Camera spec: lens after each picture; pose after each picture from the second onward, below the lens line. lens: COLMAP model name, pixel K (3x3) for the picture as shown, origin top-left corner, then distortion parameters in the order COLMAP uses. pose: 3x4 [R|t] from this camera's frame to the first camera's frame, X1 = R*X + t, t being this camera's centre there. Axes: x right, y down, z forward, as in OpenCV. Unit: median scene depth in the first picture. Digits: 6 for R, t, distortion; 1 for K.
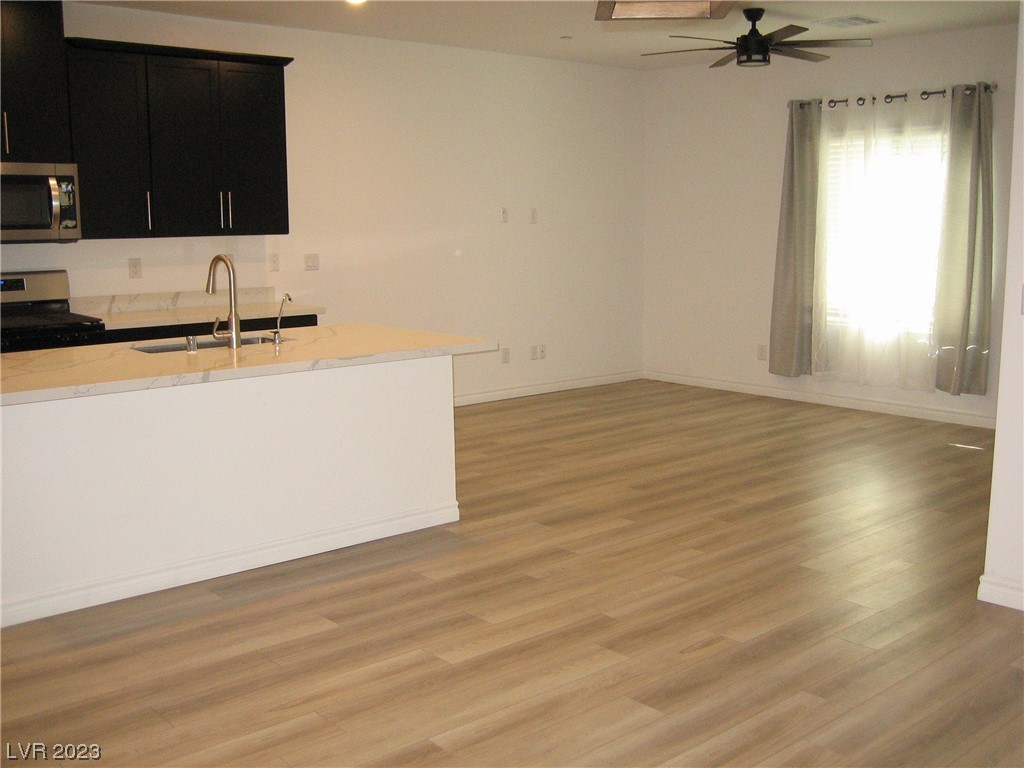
lens RADIAL K [[1076.8, 0, 518.5], [0, 1076.8, 386.4], [0, 0, 1]] dist [-0.142778, 0.181782]
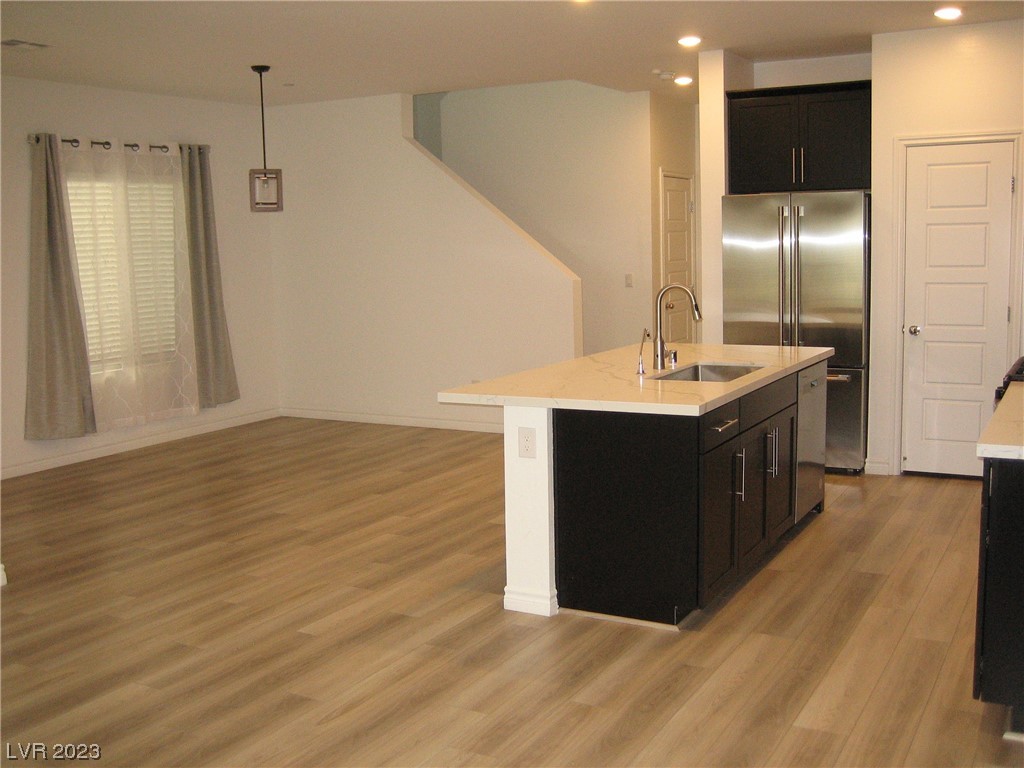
lens RADIAL K [[1076.8, 0, 518.5], [0, 1076.8, 386.4], [0, 0, 1]] dist [-0.142778, 0.181782]
pose [[-0.943693, 0.071045, -0.323104, 0.180108], [-0.023892, 0.959482, 0.280756, -0.260944], [0.329958, 0.272667, -0.903759, 1.577310]]
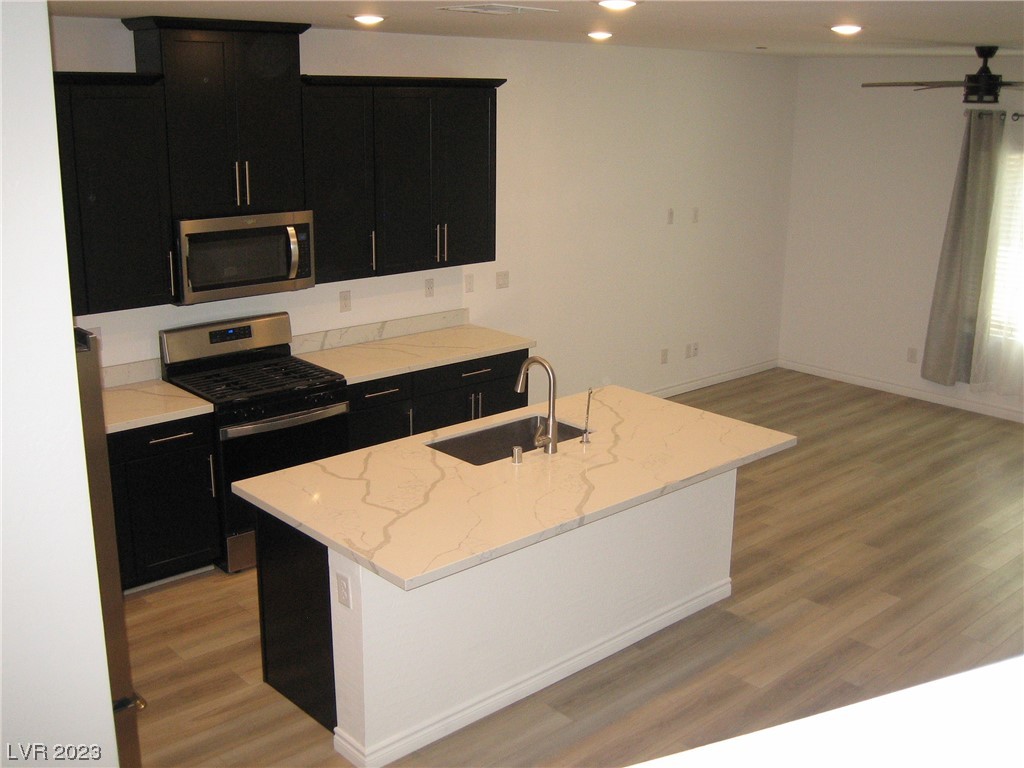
lens RADIAL K [[1076.8, 0, 518.5], [0, 1076.8, 386.4], [0, 0, 1]] dist [-0.142778, 0.181782]
pose [[0.999550, 0.013067, 0.026989, -0.262485], [-0.016045, 0.993435, 0.113267, -0.168533], [-0.025332, -0.113649, 0.993198, 0.018648]]
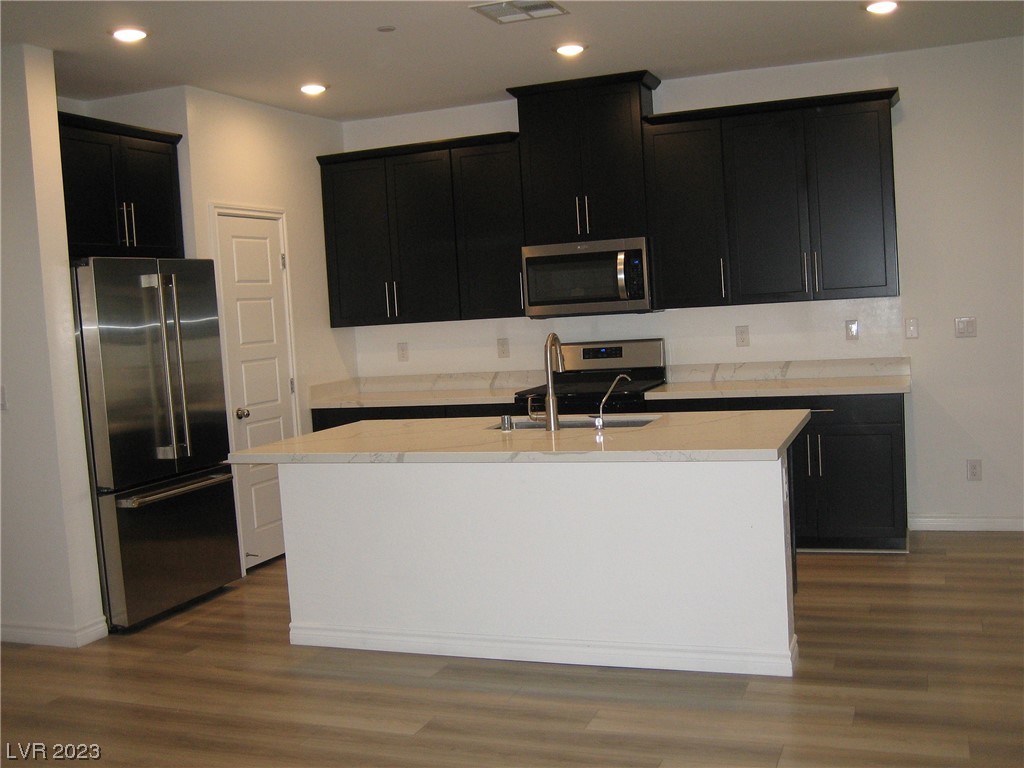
lens RADIAL K [[1076.8, 0, 518.5], [0, 1076.8, 386.4], [0, 0, 1]] dist [-0.142778, 0.181782]
pose [[0.458248, 0.045812, -0.887643, 0.472210], [-0.079145, 0.996807, 0.010587, -0.068343], [0.885294, 0.065401, 0.460411, 0.425371]]
